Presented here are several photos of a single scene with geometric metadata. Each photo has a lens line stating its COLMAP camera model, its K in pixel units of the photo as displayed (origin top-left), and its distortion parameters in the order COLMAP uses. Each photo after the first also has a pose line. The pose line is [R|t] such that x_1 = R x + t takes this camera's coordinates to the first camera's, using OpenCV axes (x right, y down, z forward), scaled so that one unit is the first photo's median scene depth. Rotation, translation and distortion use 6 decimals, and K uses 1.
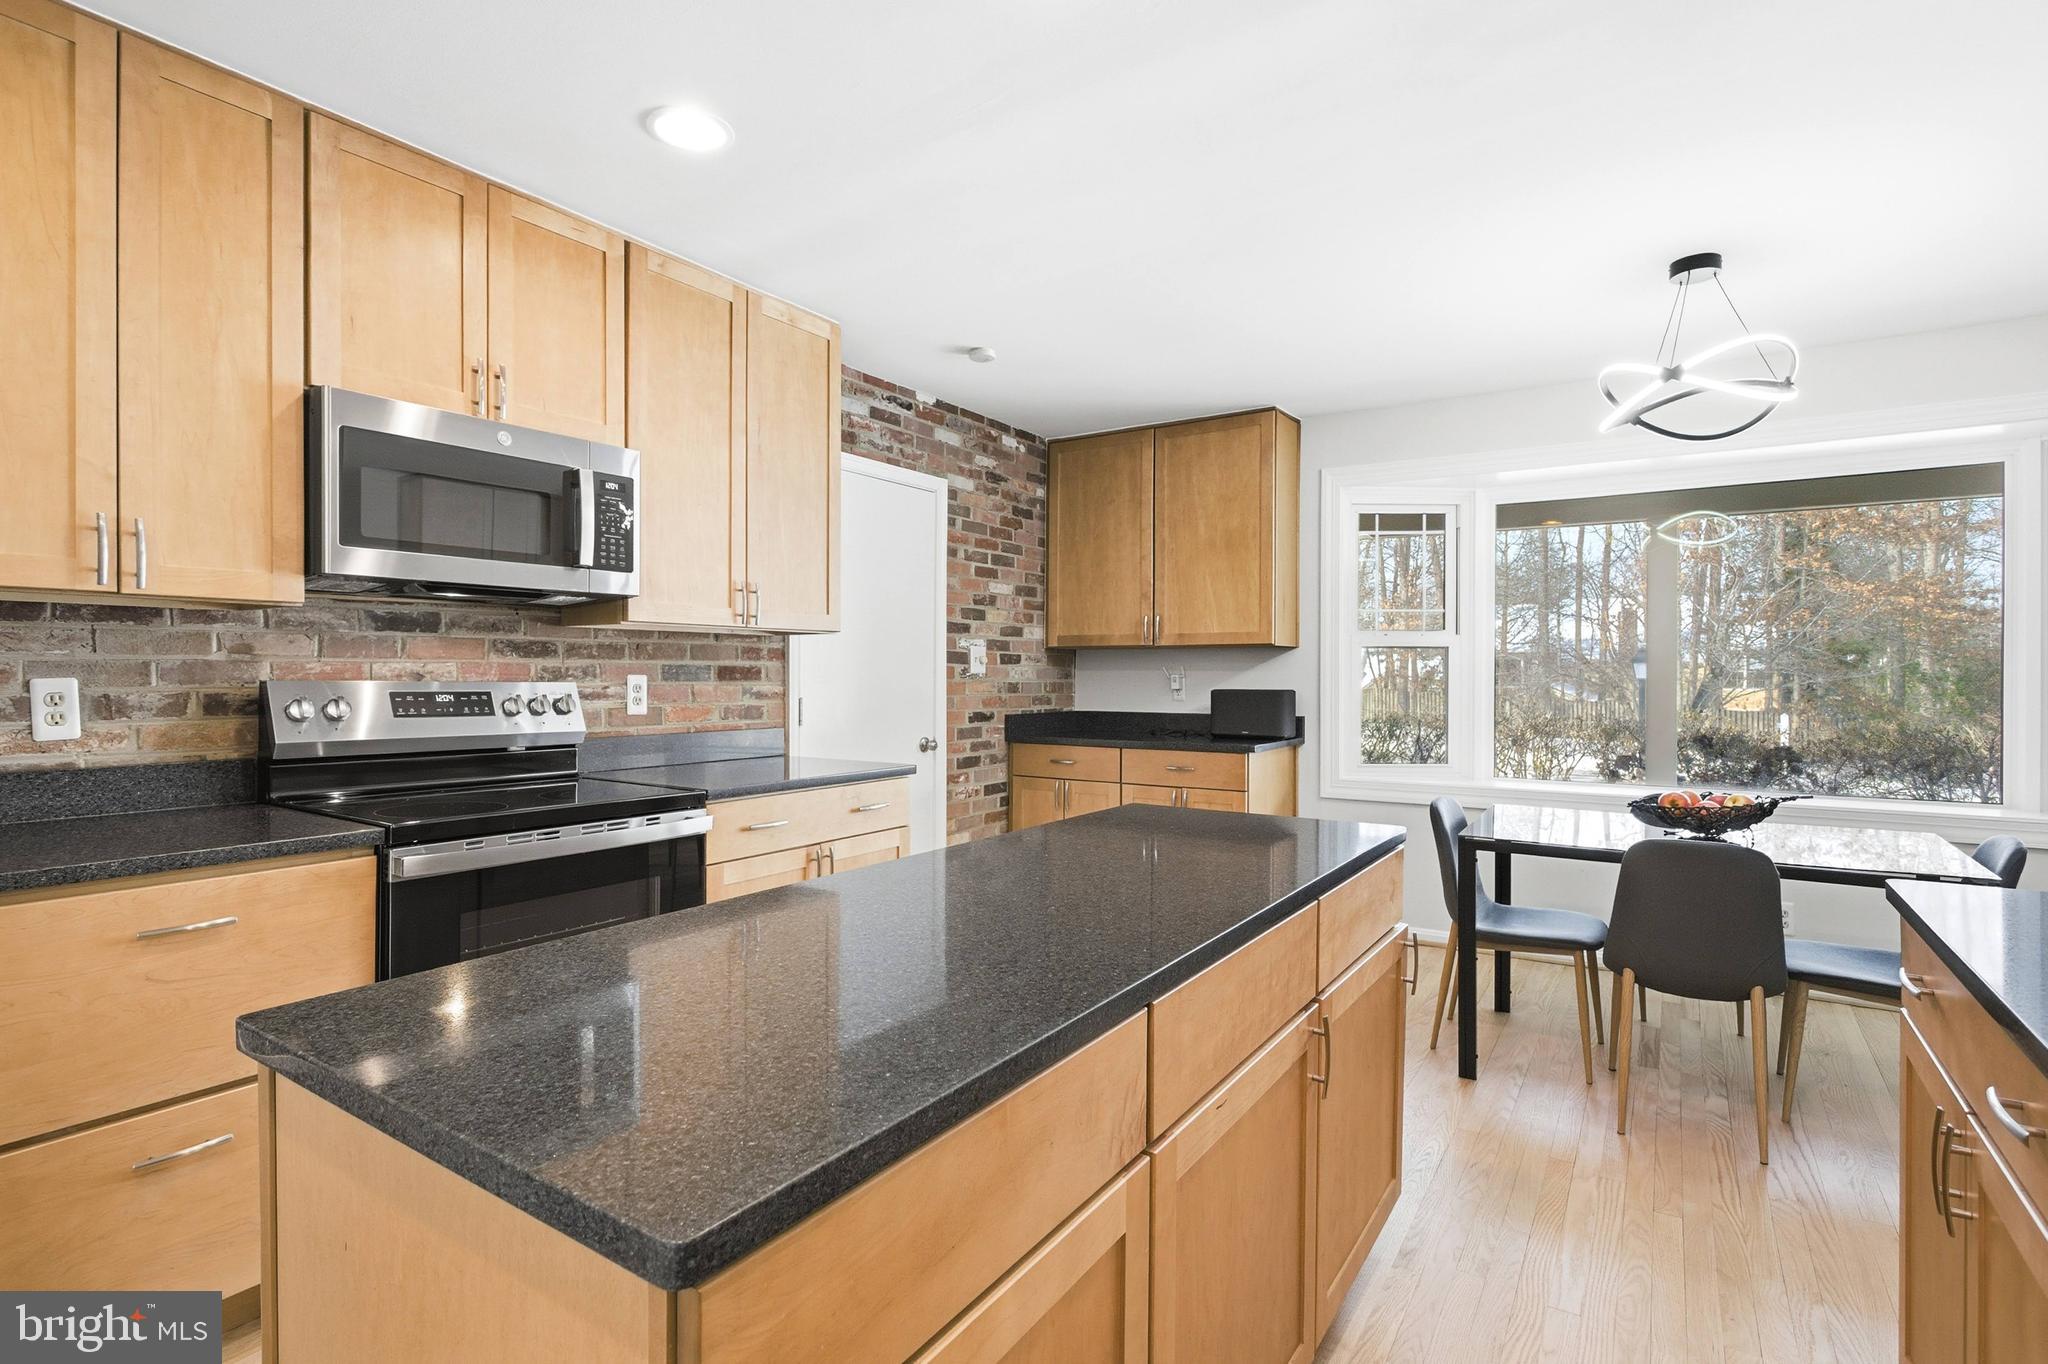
lens RADIAL K [[988.1, 0, 1014.6], [0, 988.1, 682.8], [0, 0, 1]] dist [-0.011005, 0.001175]
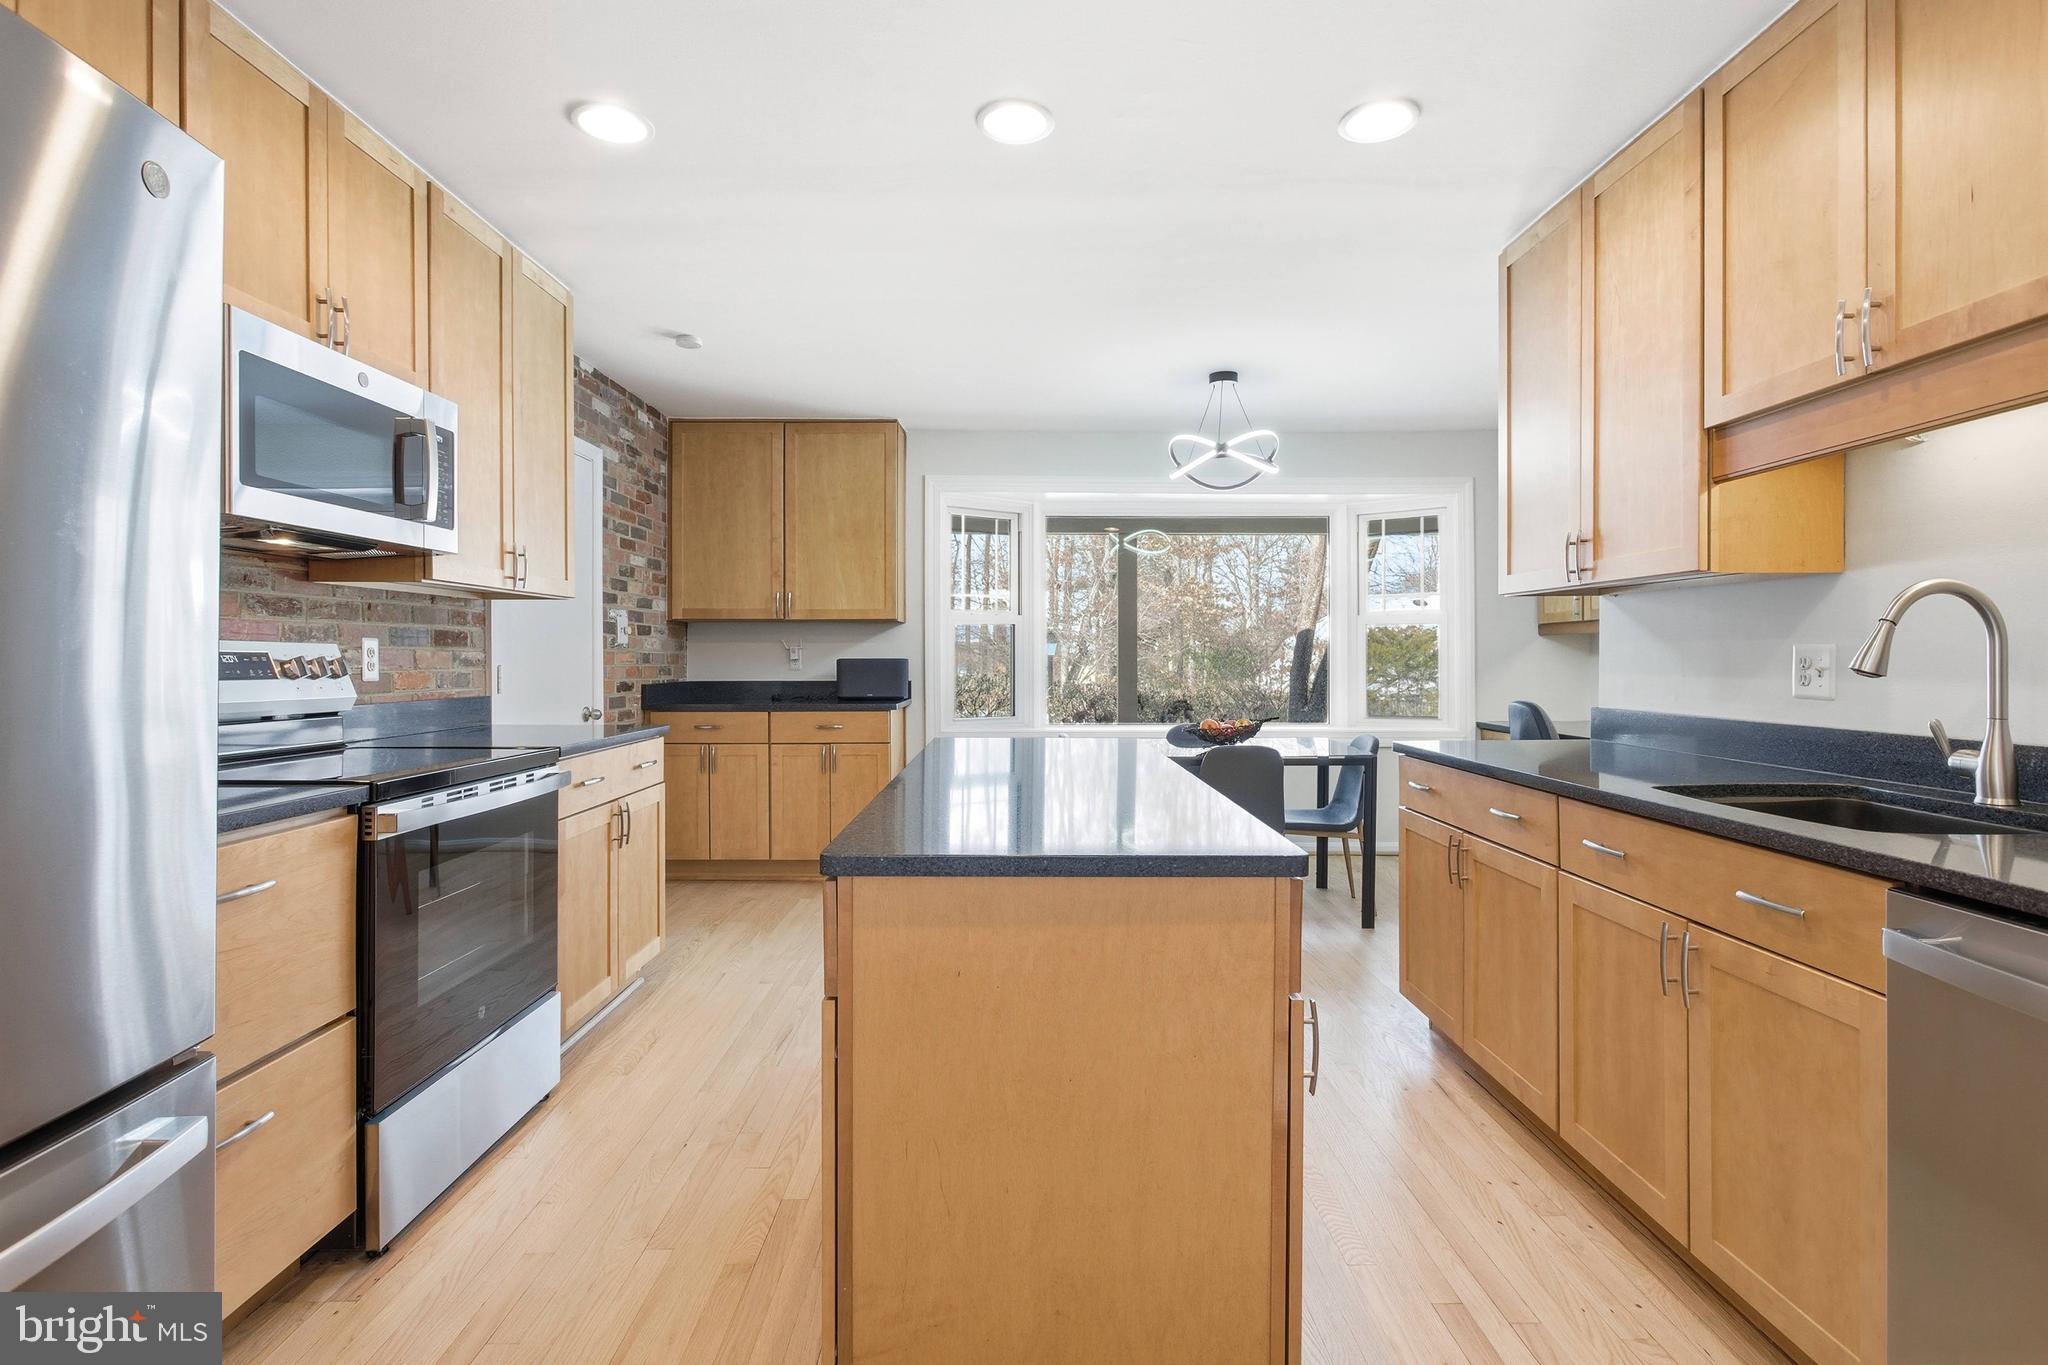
lens RADIAL K [[988.1, 0, 1023.6], [0, 988.1, 665.0], [0, 0, 1]] dist [-0.011005, 0.001175]
pose [[0.830006, -0.006631, 0.557716, -0.270381], [0.006579, 0.999976, 0.002097, 0.013496], [-0.557716, 0.001929, 0.830030, -0.069020]]
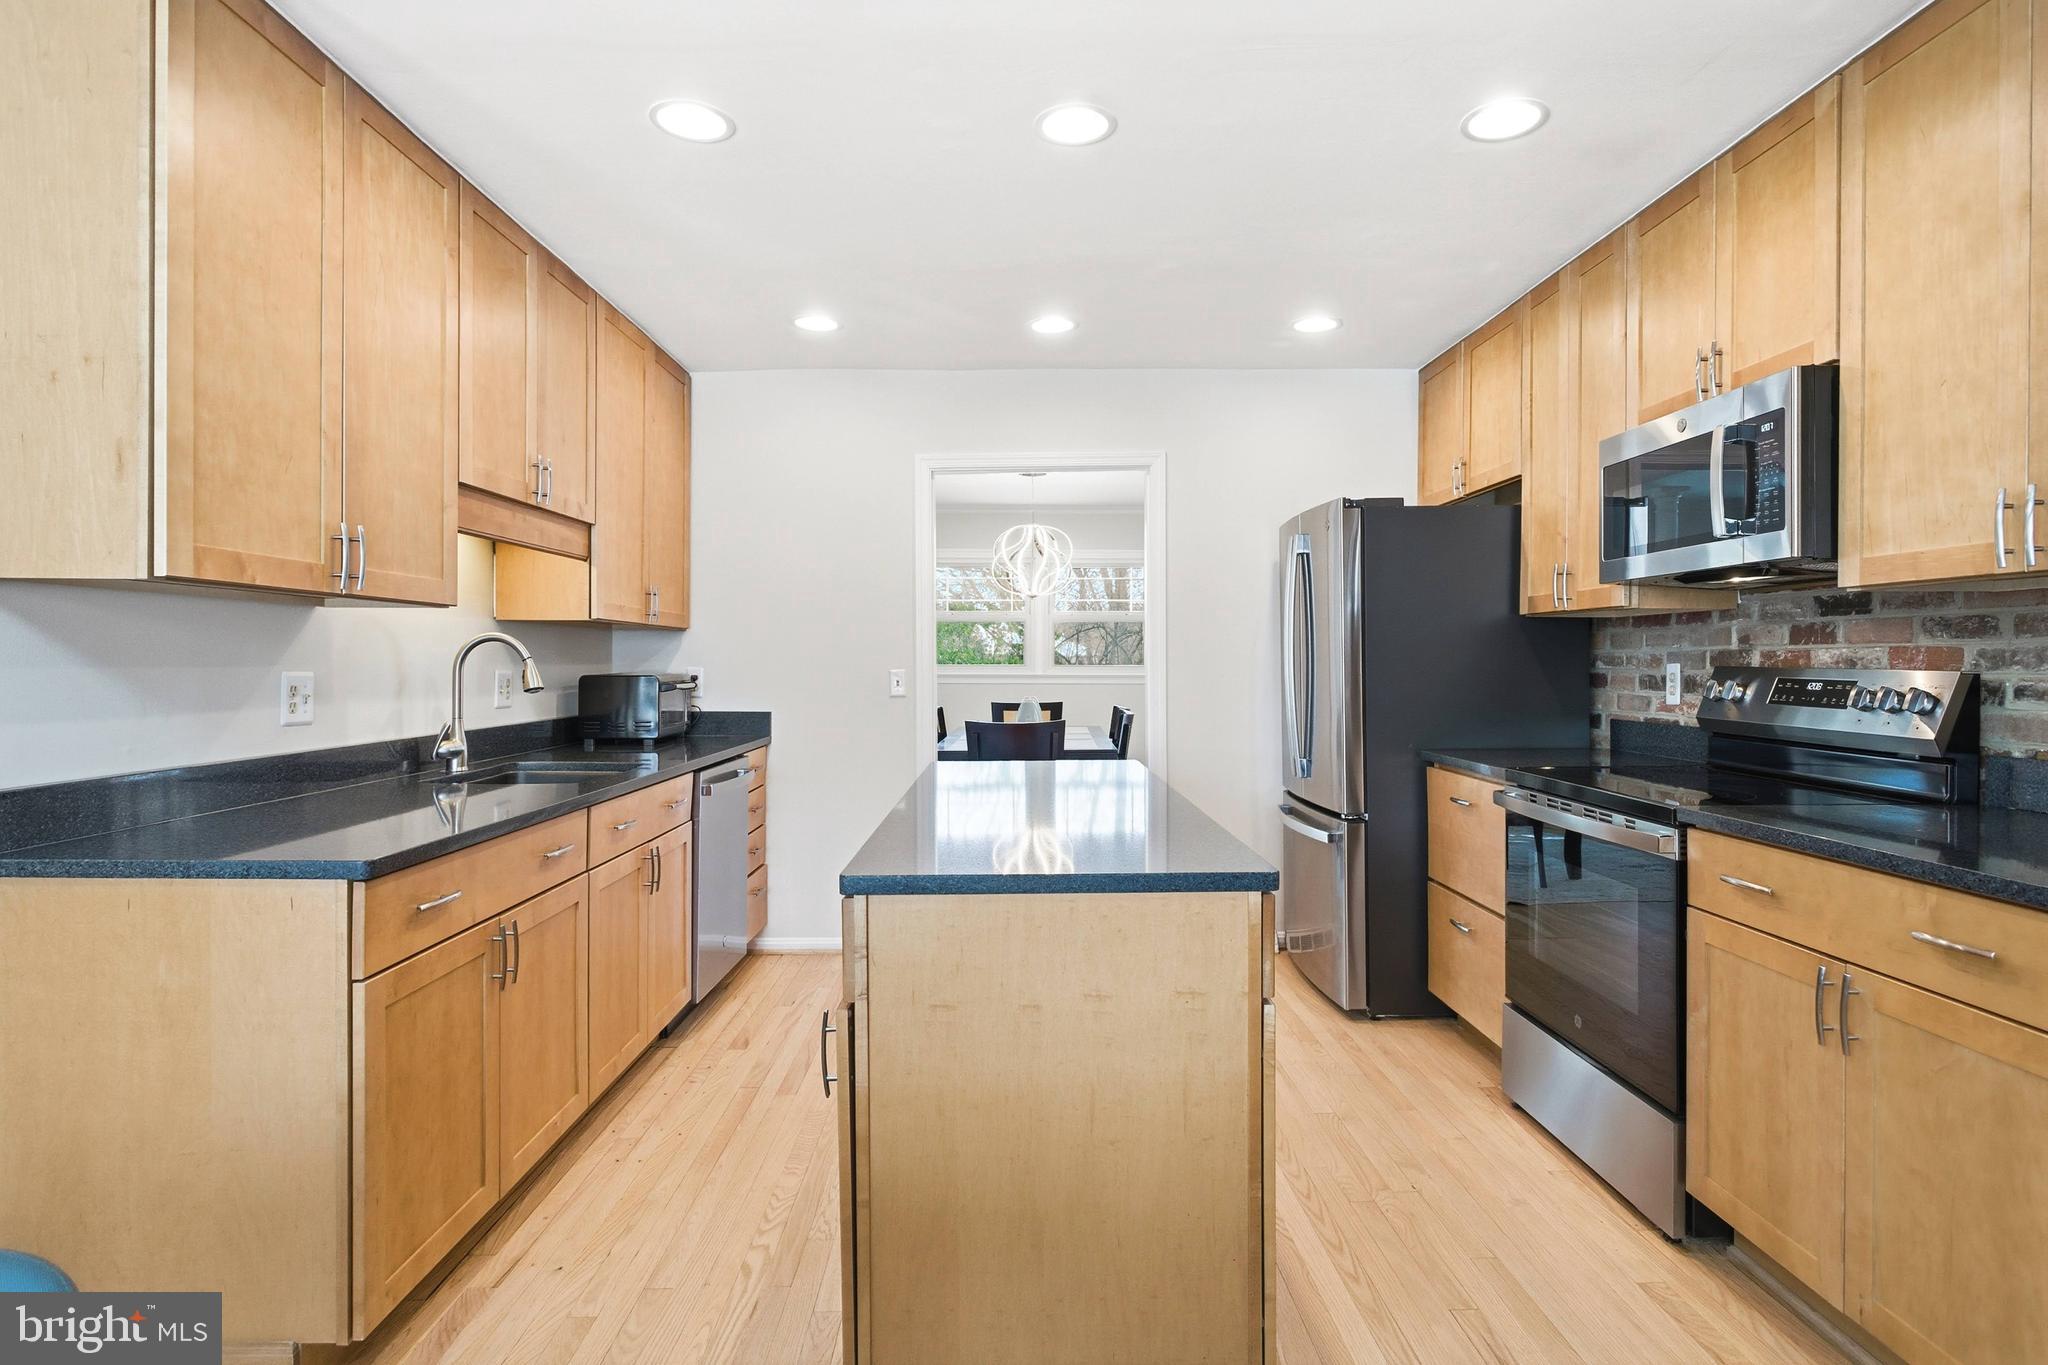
lens RADIAL K [[1080.4, 0, 1025.1], [0, 1080.4, 666.2], [0, 0, 1]] dist [-0.000862, -0.000084]
pose [[-0.826443, 0.000268, -0.563020, 0.346032], [-0.006877, 0.999920, 0.010570, -0.005017], [0.562978, 0.012607, -0.826376, 0.804123]]
